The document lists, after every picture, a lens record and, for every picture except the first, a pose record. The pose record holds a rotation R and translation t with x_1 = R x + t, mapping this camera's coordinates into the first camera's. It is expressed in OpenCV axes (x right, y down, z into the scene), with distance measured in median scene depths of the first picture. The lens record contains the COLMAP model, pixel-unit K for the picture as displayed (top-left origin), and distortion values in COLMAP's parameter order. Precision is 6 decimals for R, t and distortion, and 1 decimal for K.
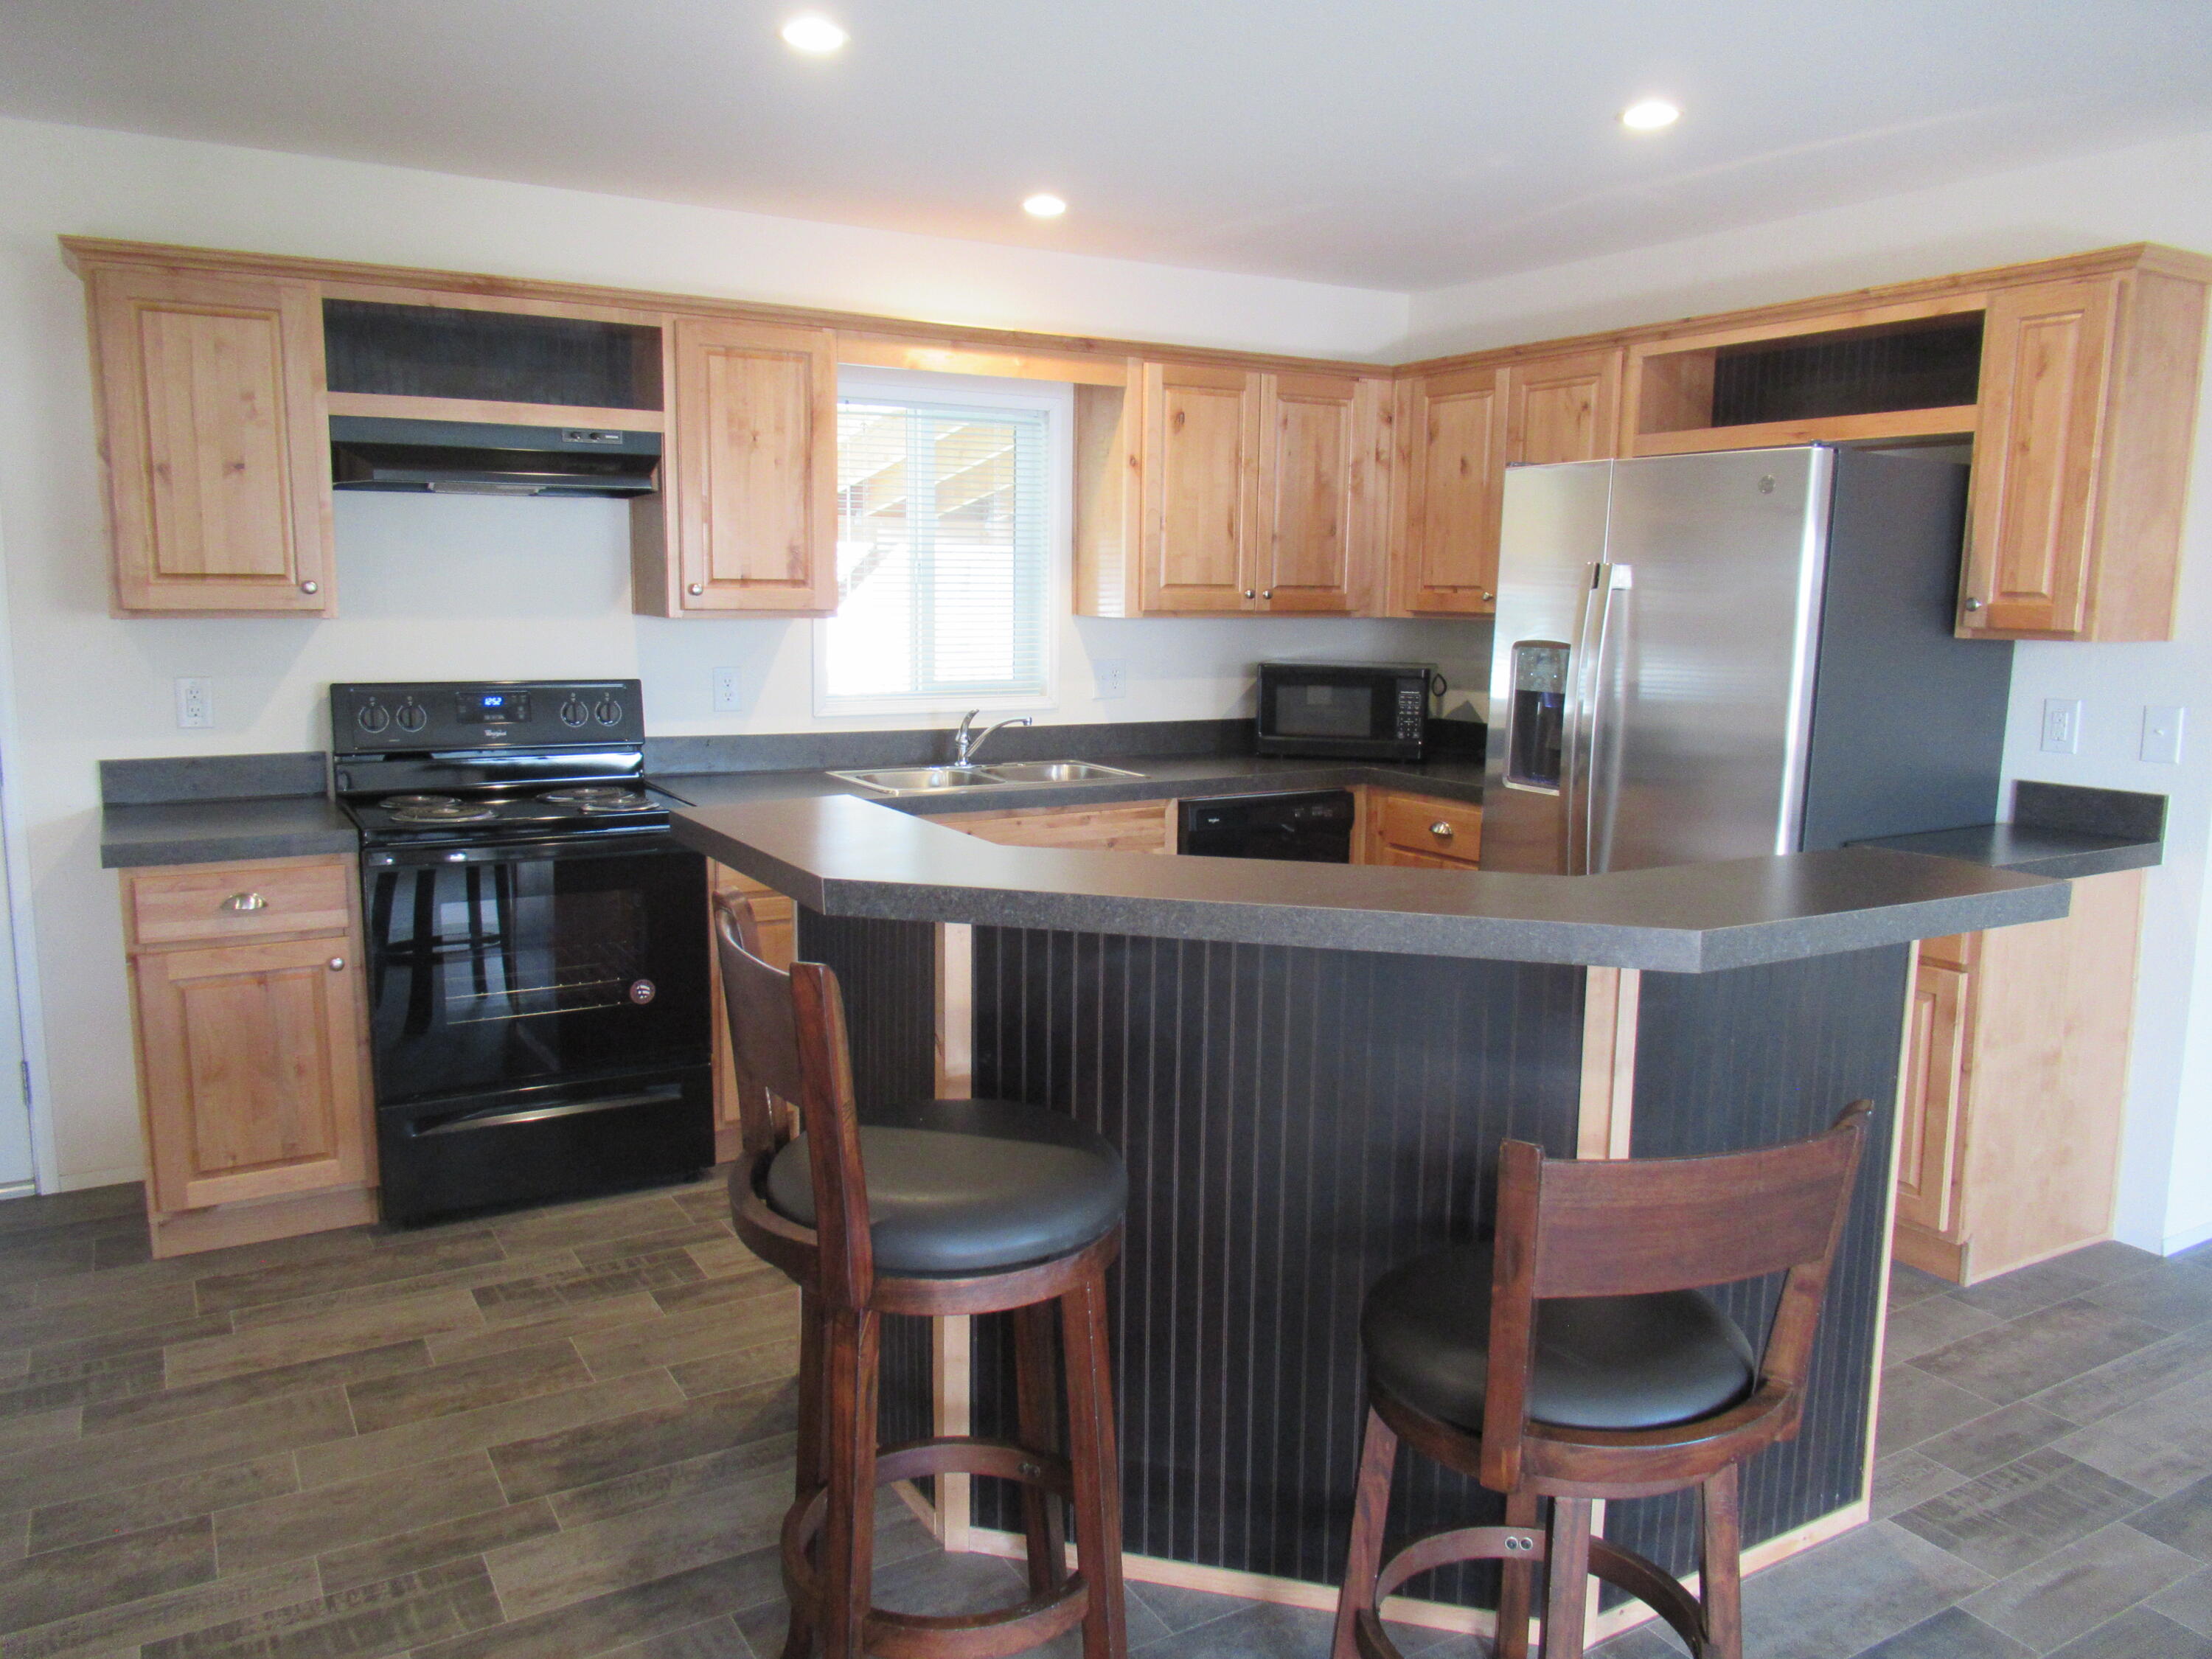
lens RADIAL K [[1638.0, 0, 1092.5], [0, 1638.0, 837.1], [0, 0, 1]] dist [-0.011465, 0.004994]
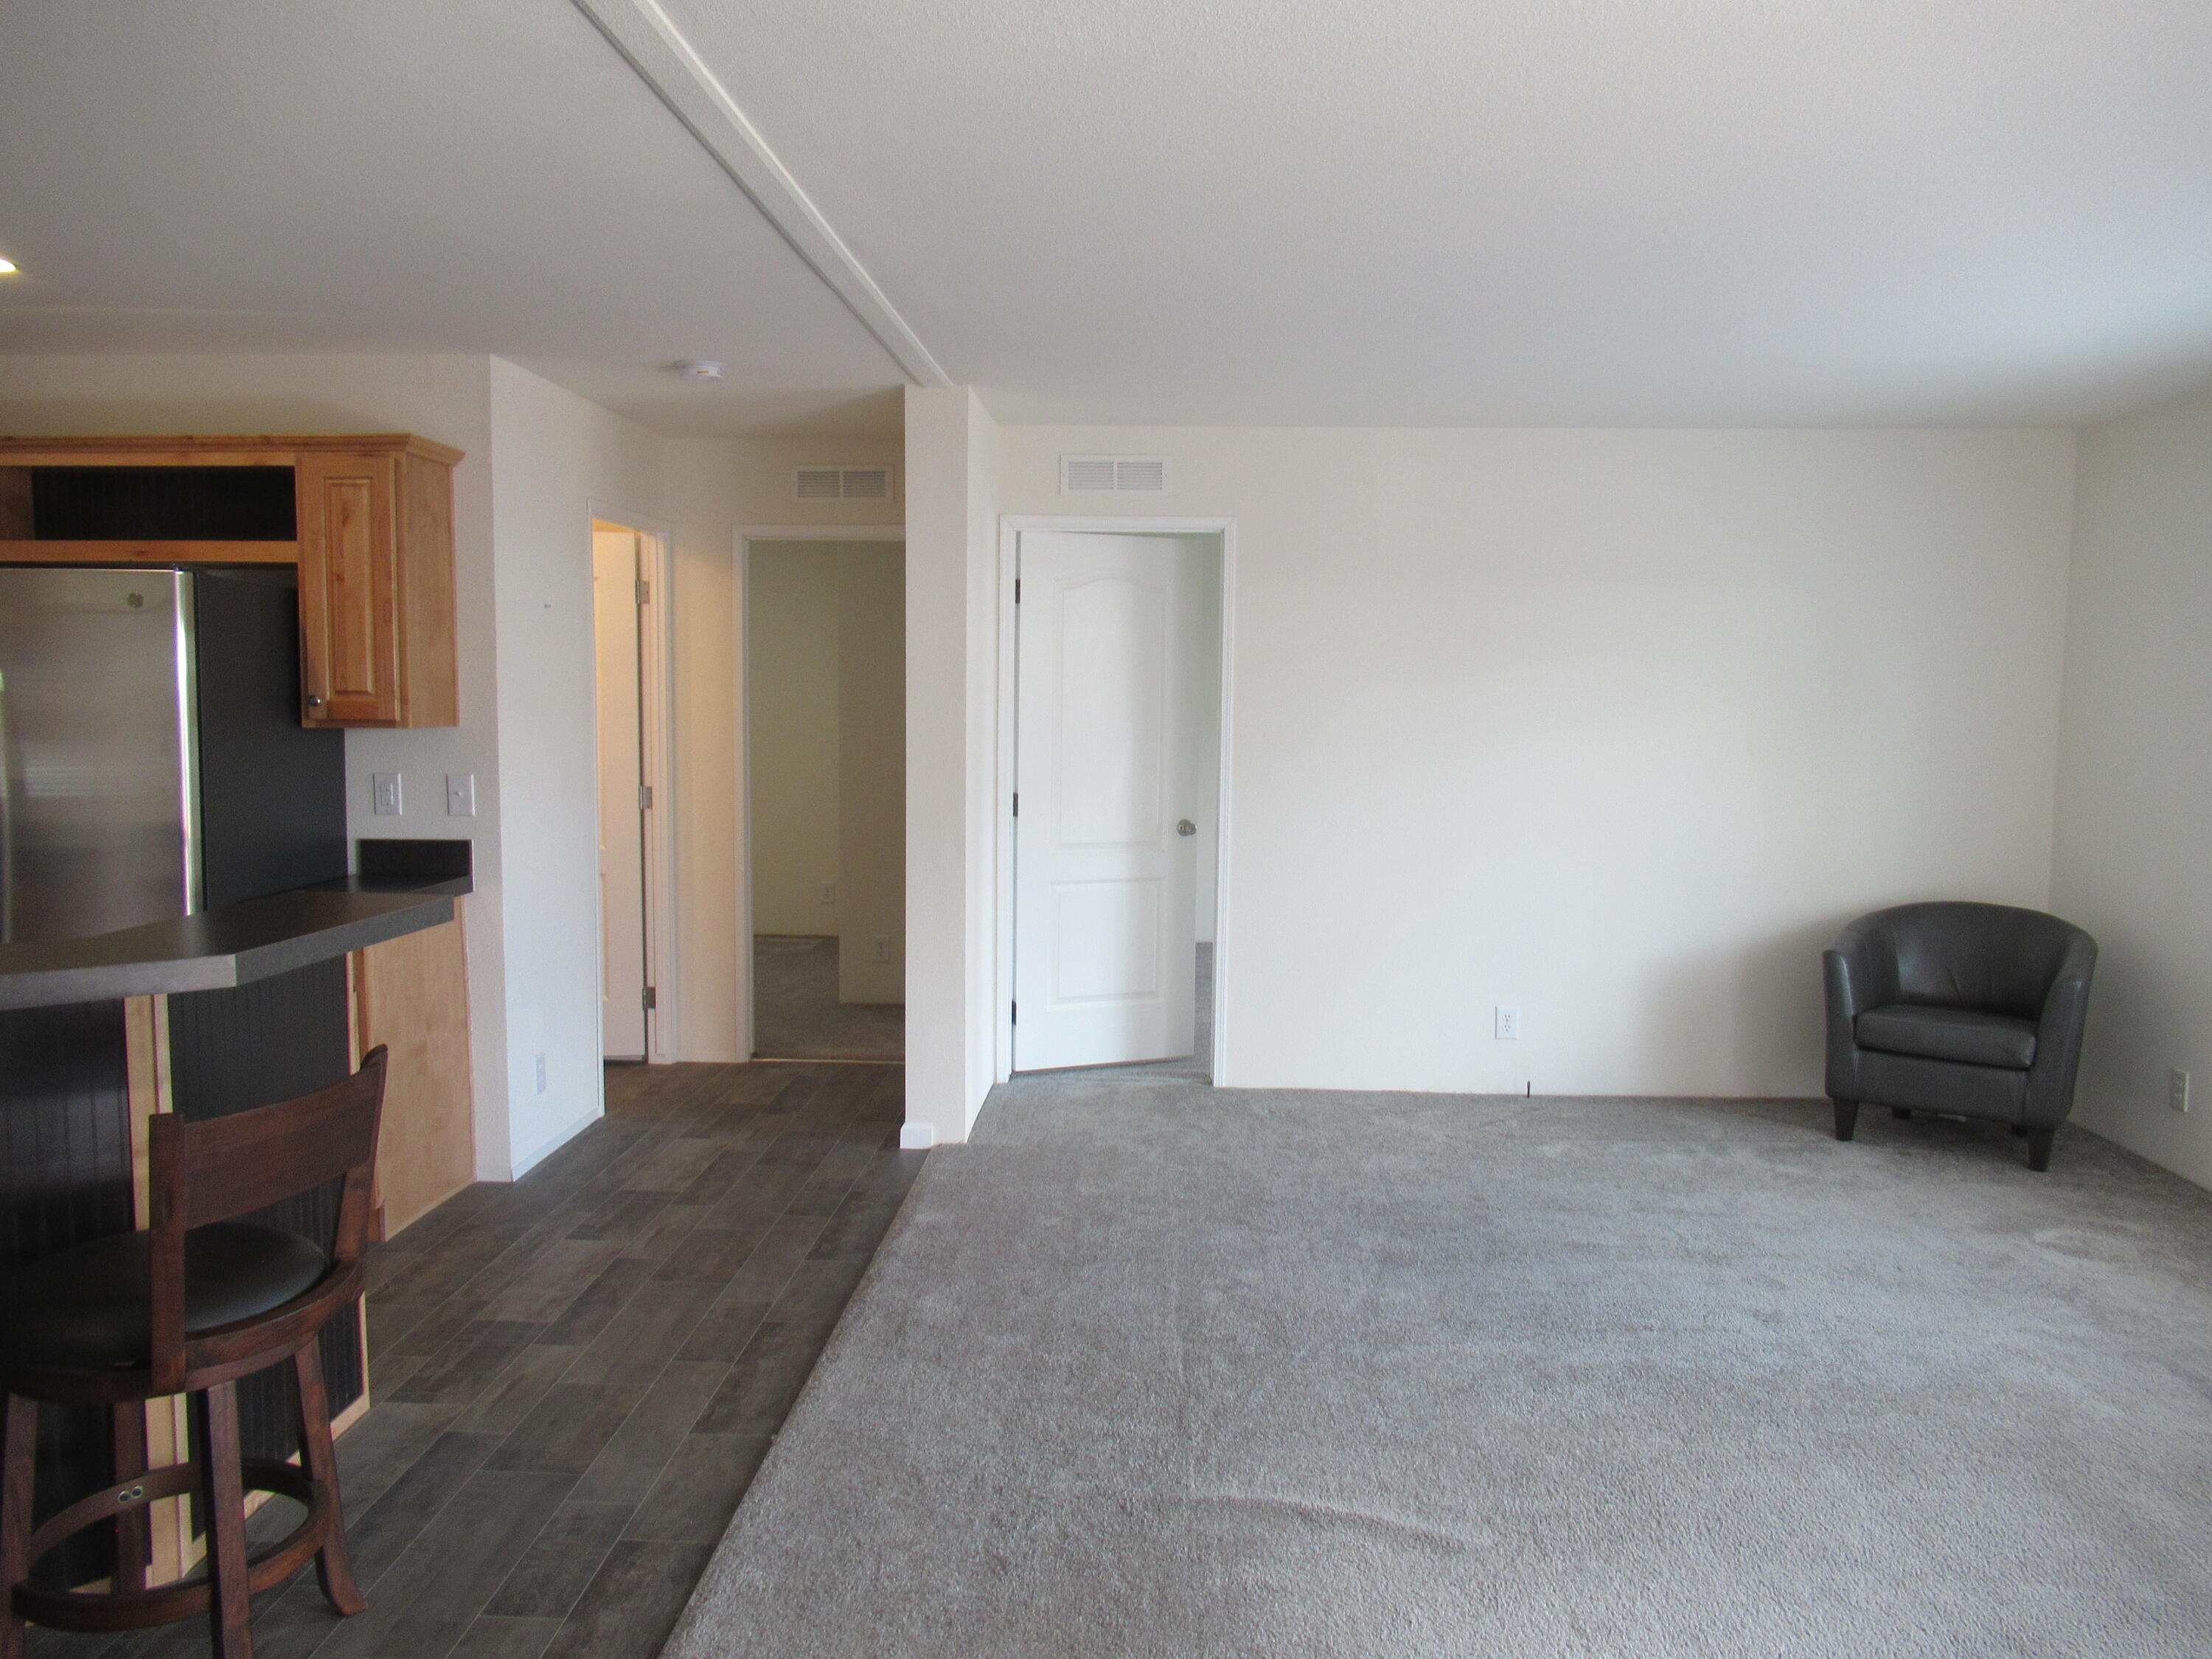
lens RADIAL K [[1638.0, 0, 1103.4], [0, 1638.0, 831.4], [0, 0, 1]] dist [-0.011465, 0.004994]
pose [[0.542792, -0.080341, 0.836016, -0.169230], [0.127384, 0.991773, 0.012604, 0.015655], [-0.830151, 0.099653, 0.548561, -0.158186]]
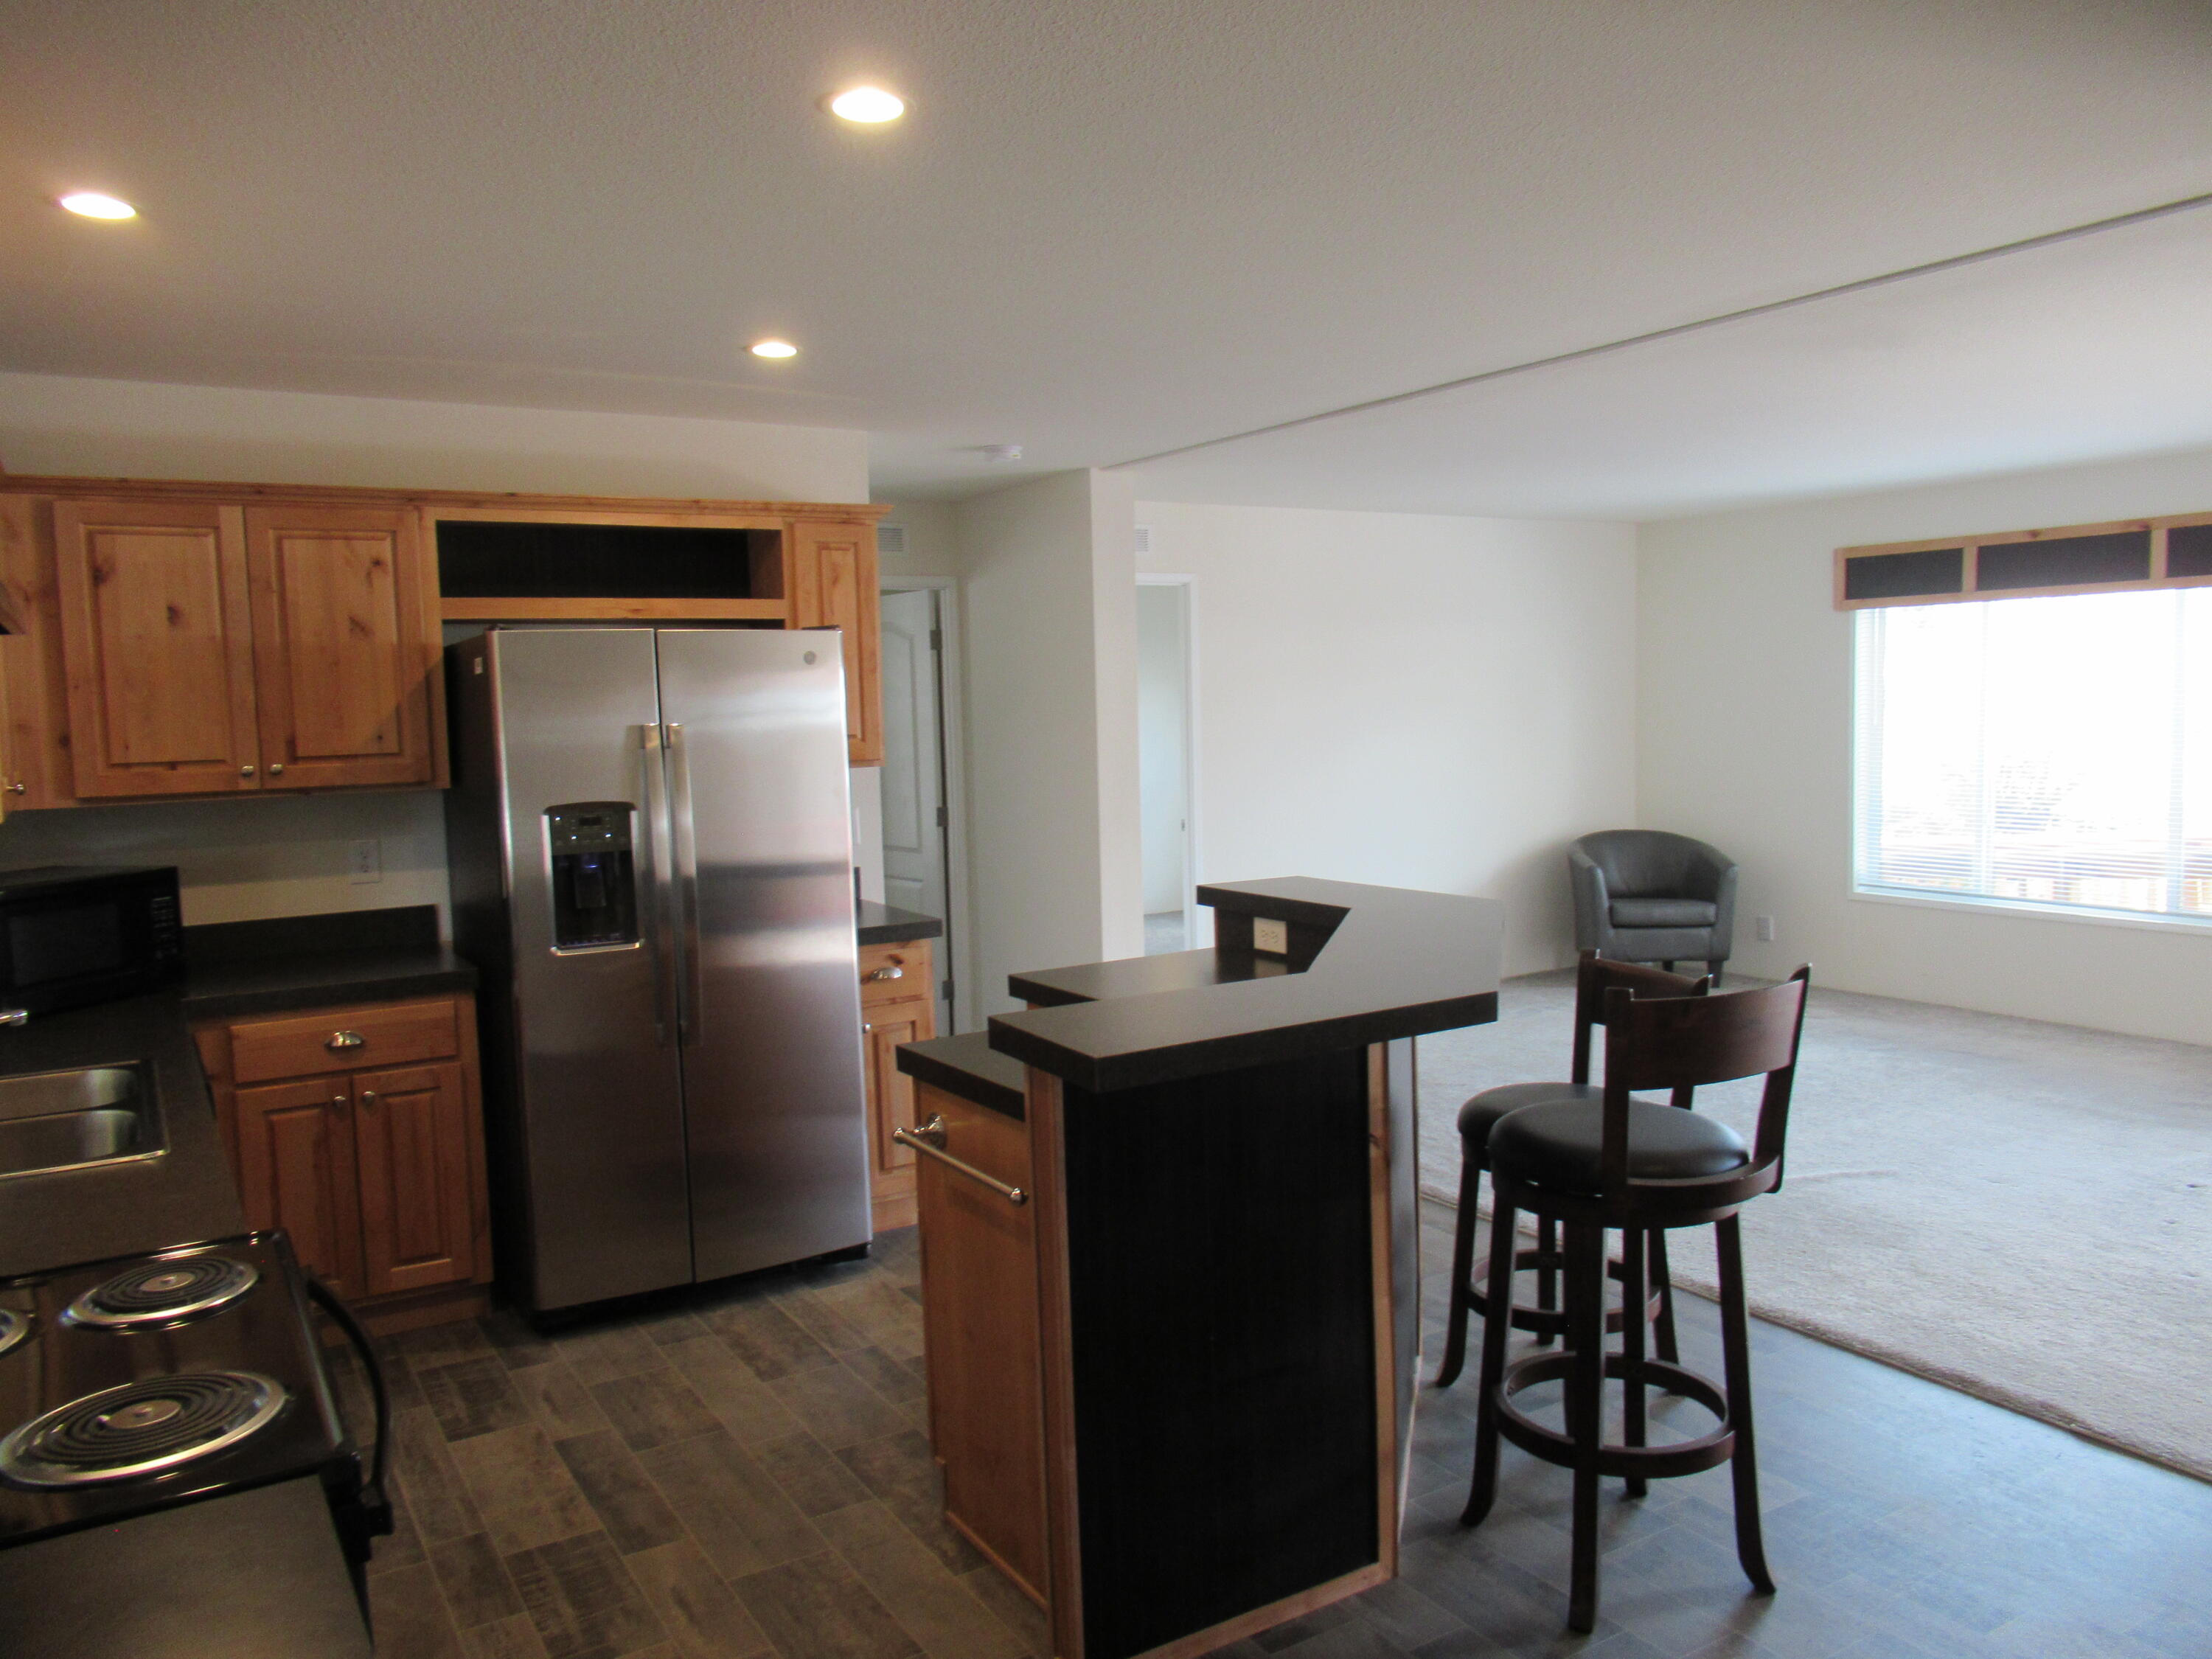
lens RADIAL K [[1638.0, 0, 1094.1], [0, 1638.0, 841.0], [0, 0, 1]] dist [-0.011465, 0.004994]
pose [[-0.018982, -0.097964, 0.995009, -0.765130], [0.181673, 0.978283, 0.099783, -0.146382], [-0.983176, 0.182660, -0.000772, 0.727089]]
